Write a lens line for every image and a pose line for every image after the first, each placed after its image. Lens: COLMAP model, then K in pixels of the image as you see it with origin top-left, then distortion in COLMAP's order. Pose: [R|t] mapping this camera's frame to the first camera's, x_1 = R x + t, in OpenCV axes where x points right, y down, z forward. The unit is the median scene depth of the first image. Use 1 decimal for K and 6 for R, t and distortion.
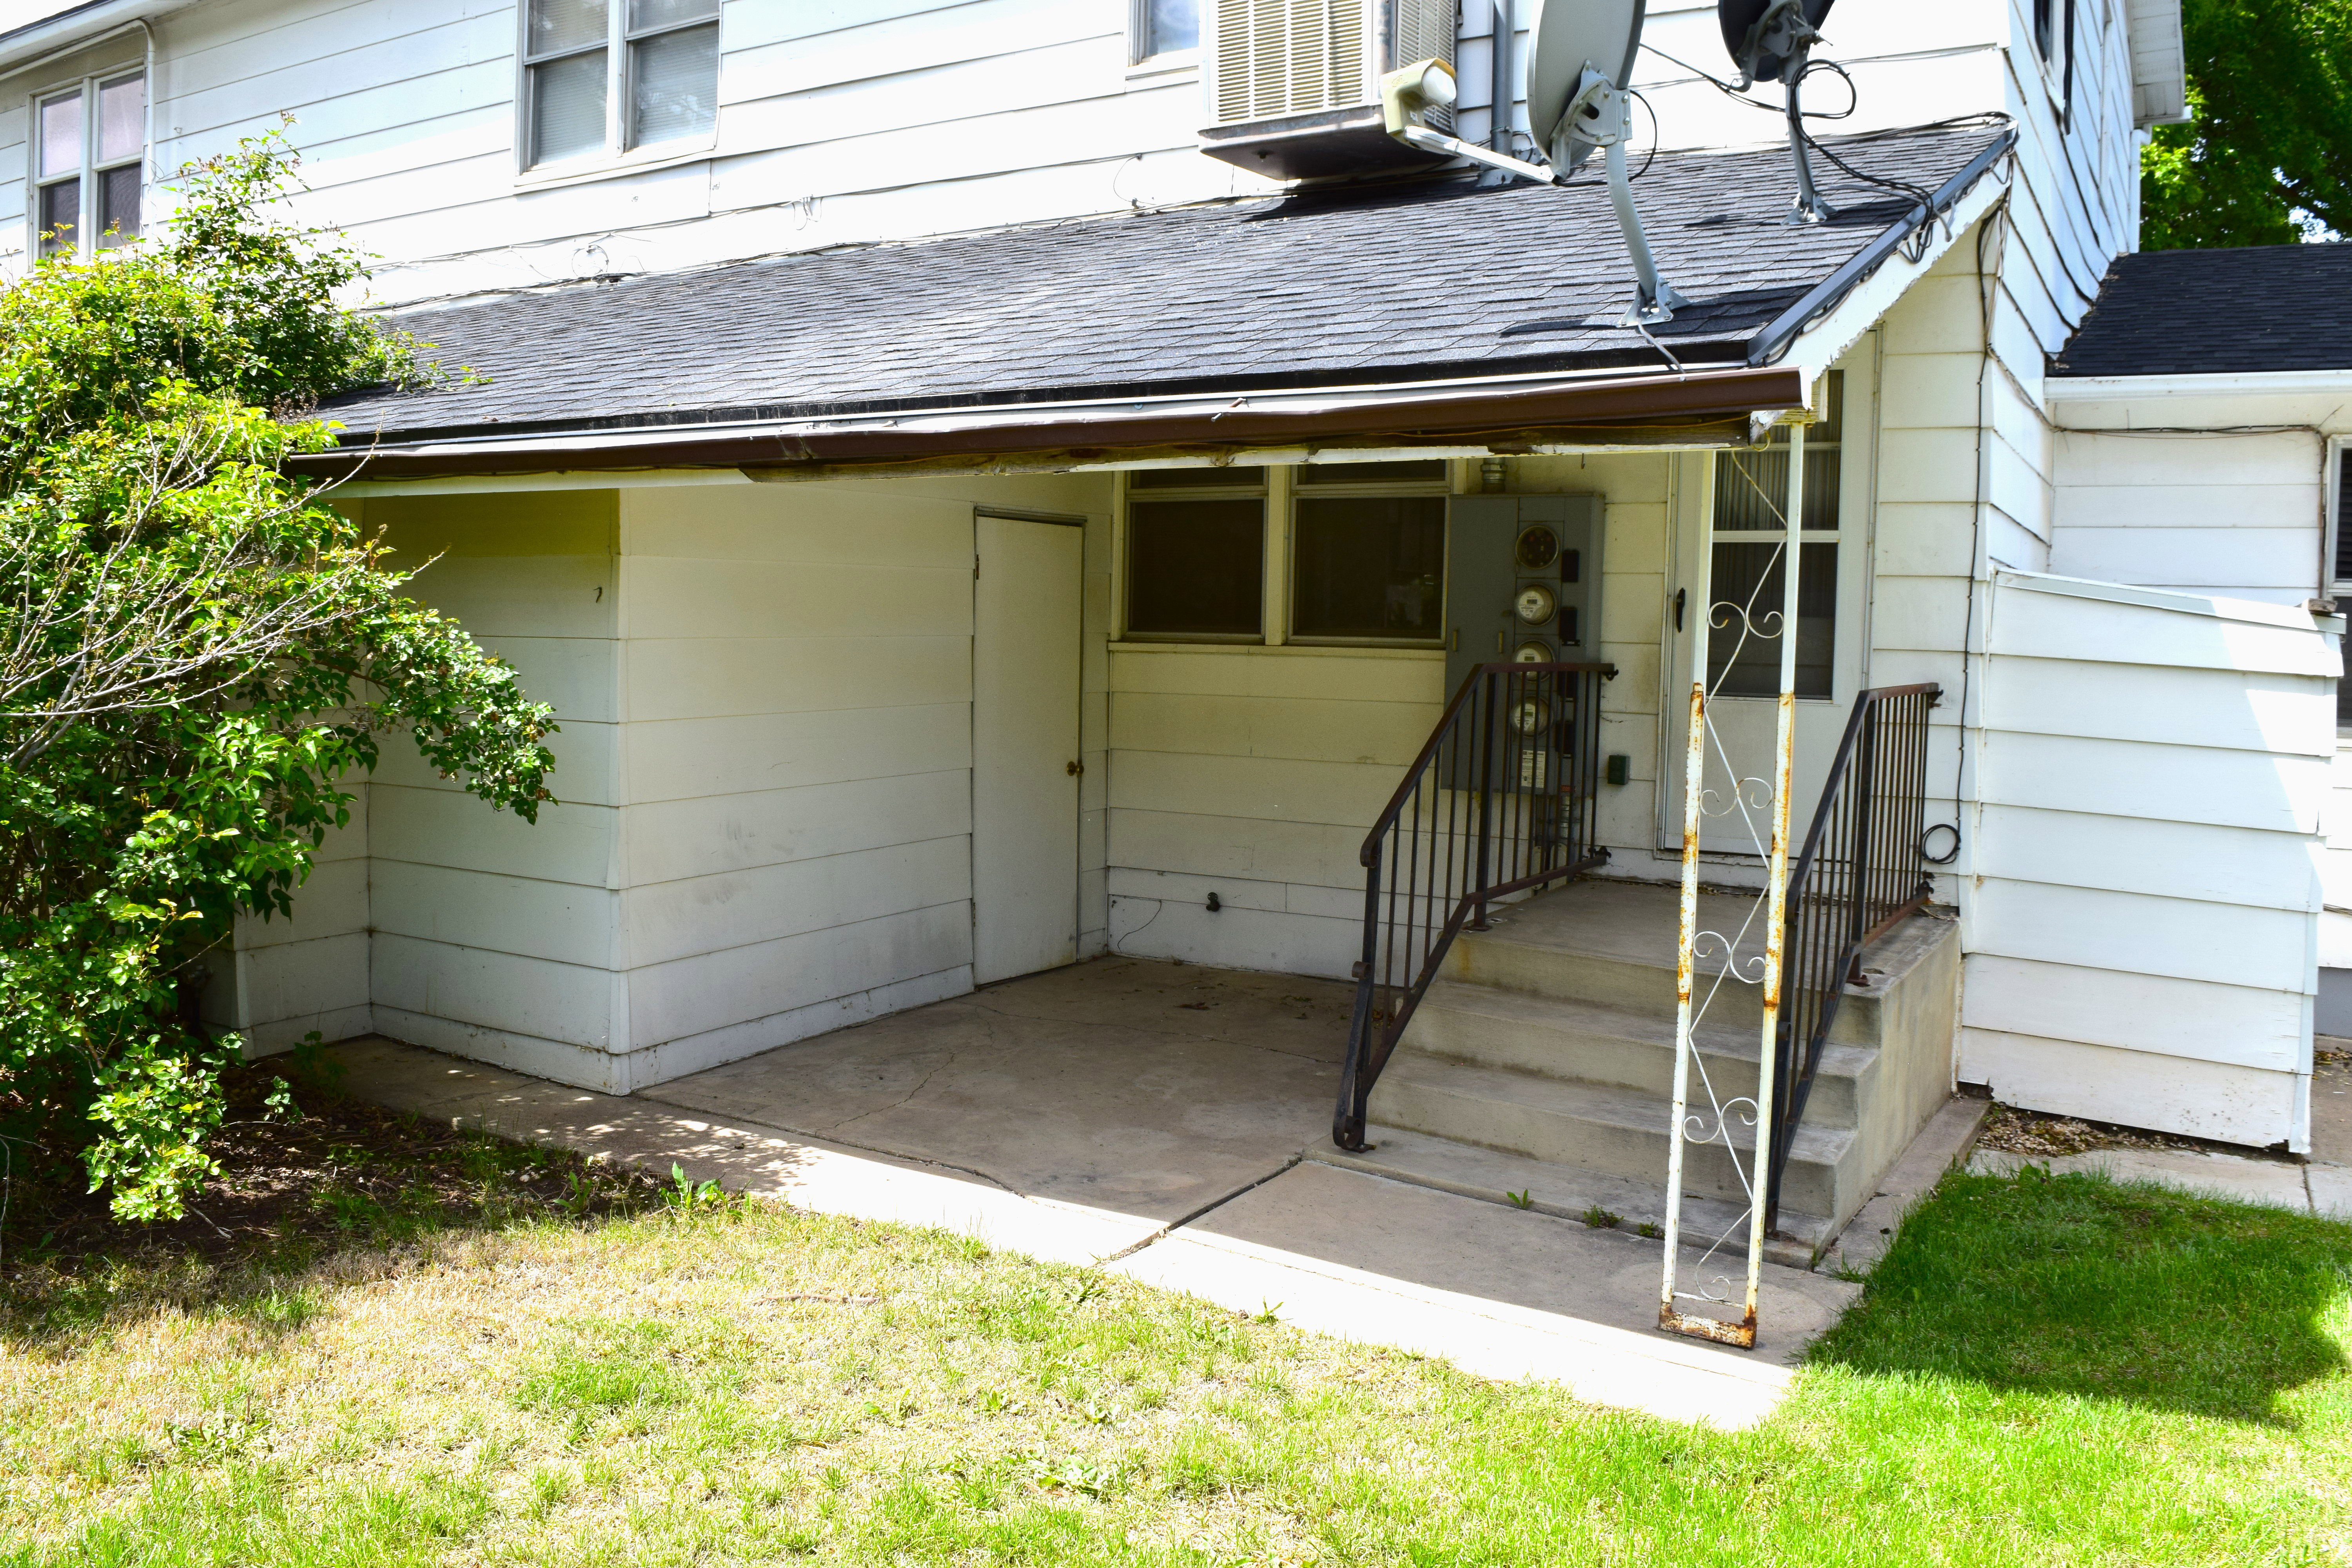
lens RADIAL K [[1849.4, 0, 1176.0], [0, 1849.4, 784.0], [0, 0, 1]] dist [-0.090727, -0.001639]
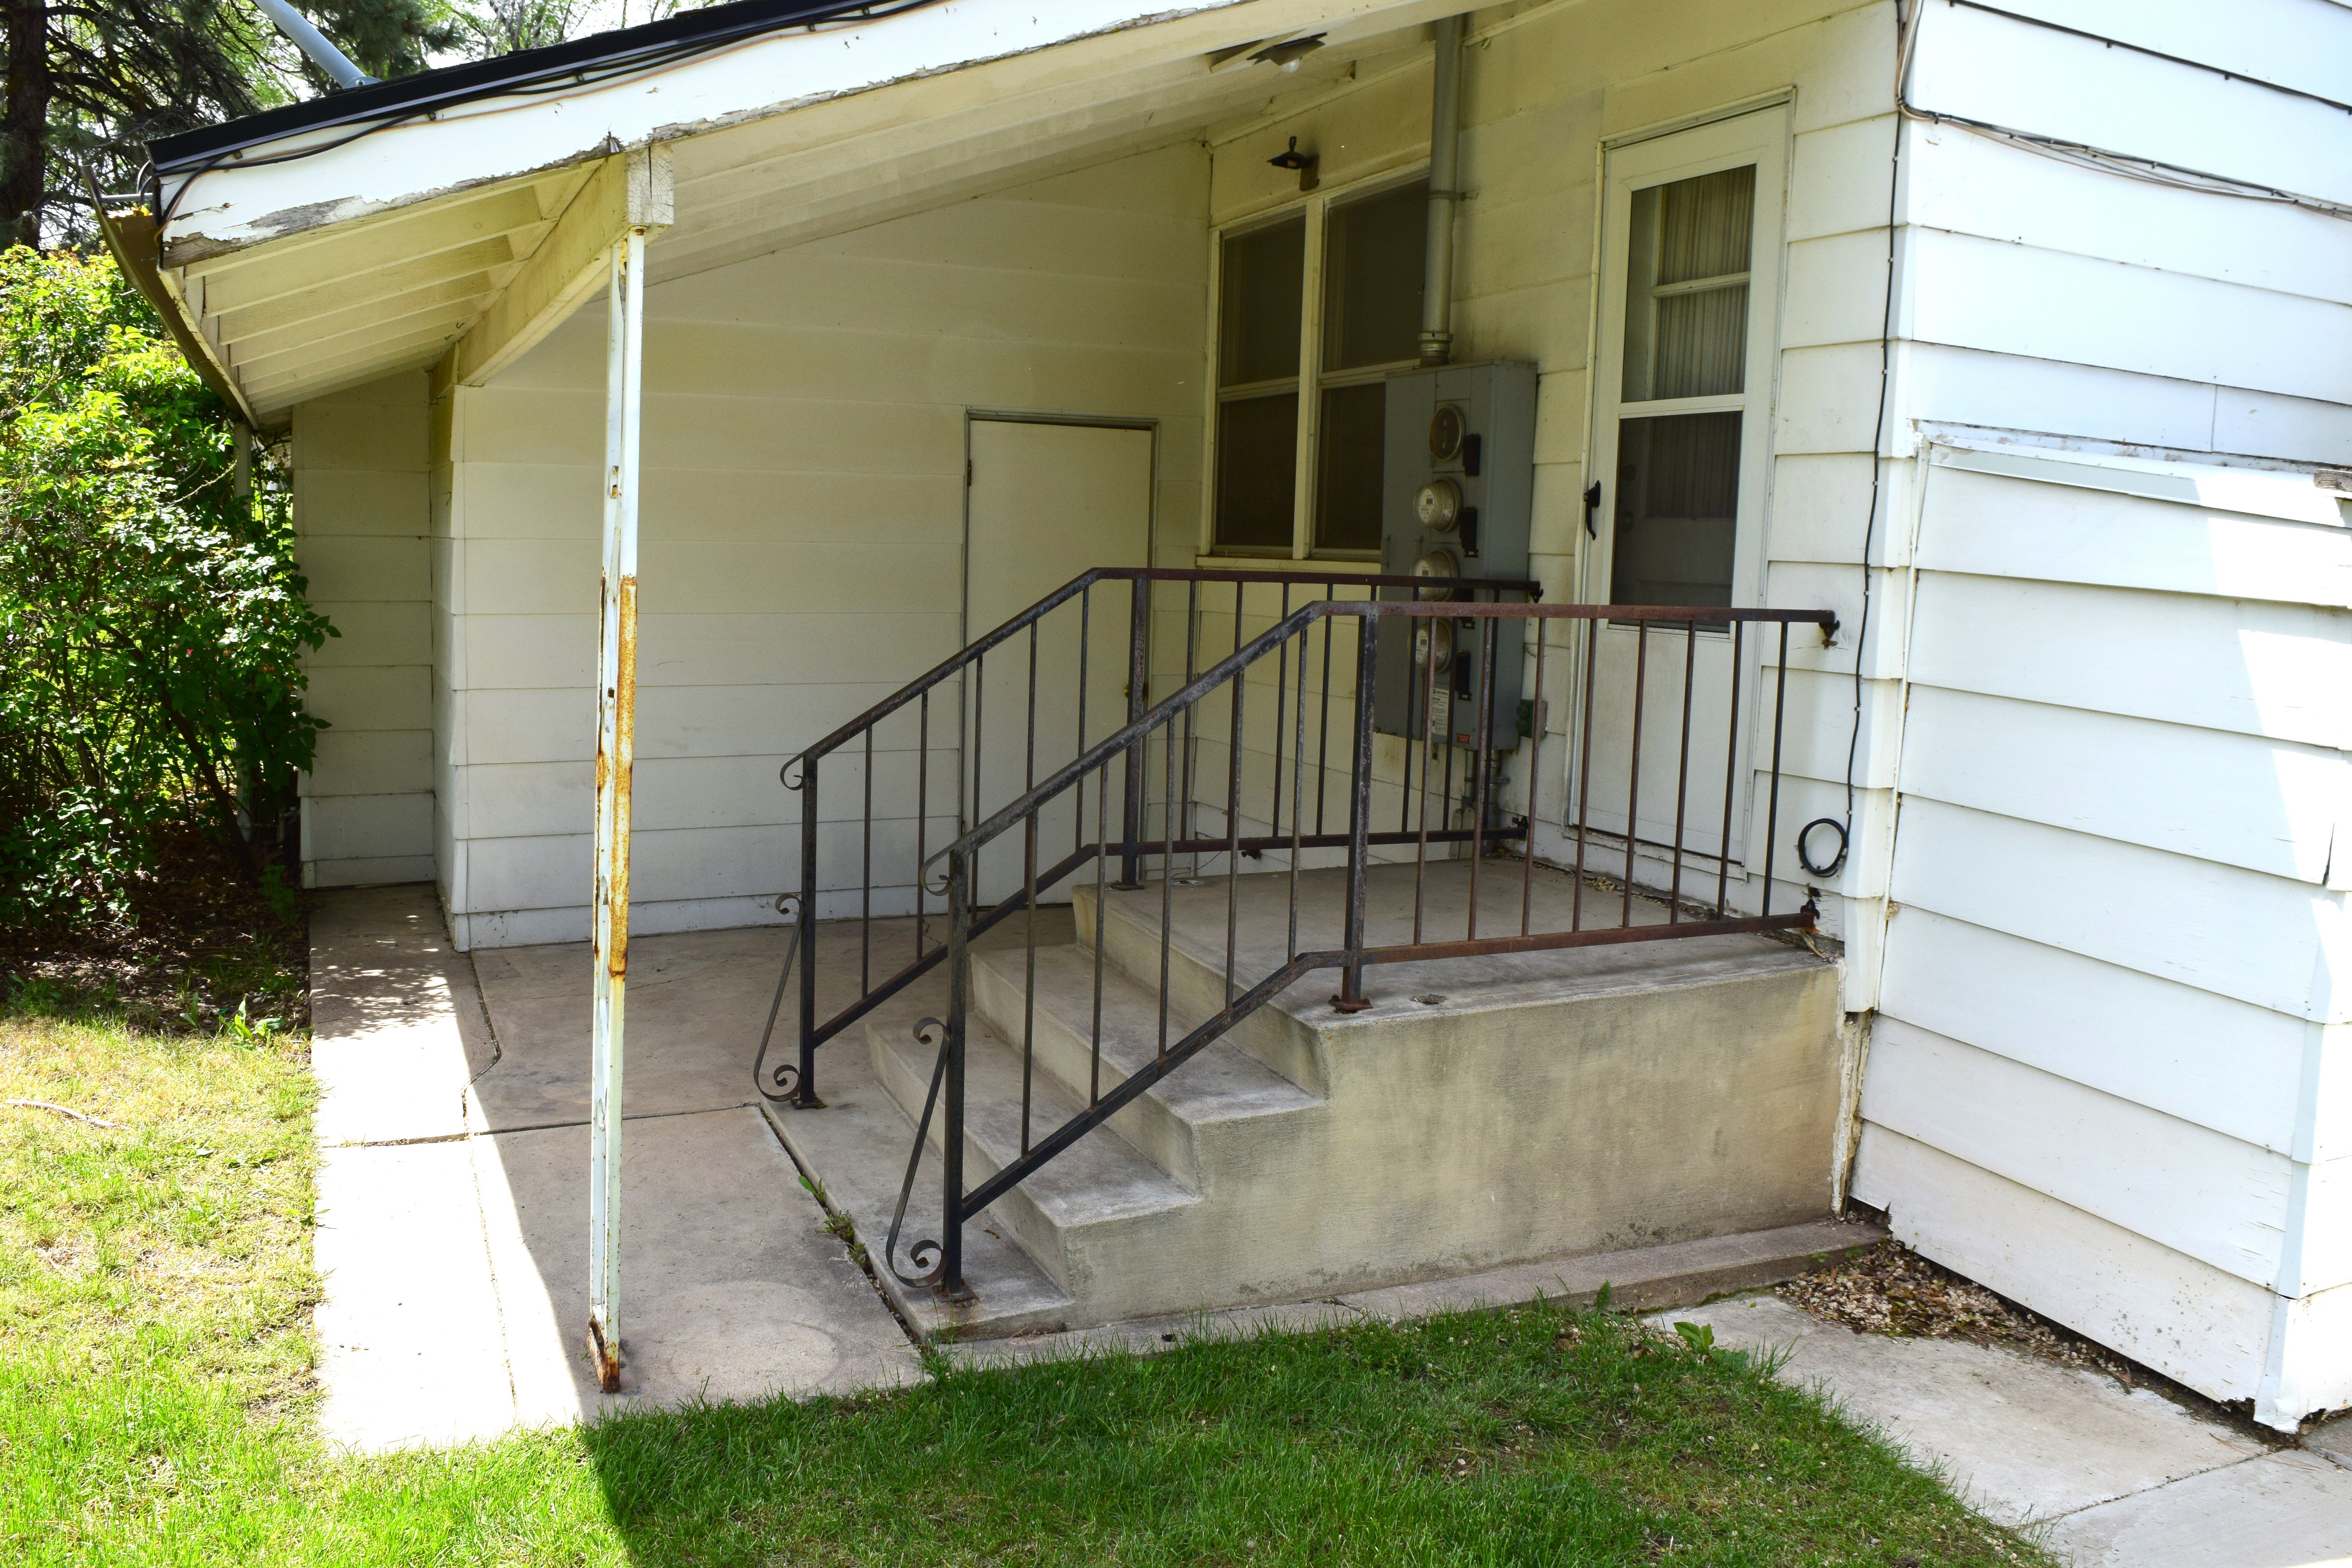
lens RADIAL K [[1849.4, 0, 1176.0], [0, 1849.4, 784.0], [0, 0, 1]] dist [-0.090727, -0.001639]
pose [[0.828272, 0.076363, -0.555099, 0.599946], [-0.061281, 0.997073, 0.045725, -0.007219], [0.556966, -0.003856, 0.830526, 0.297346]]
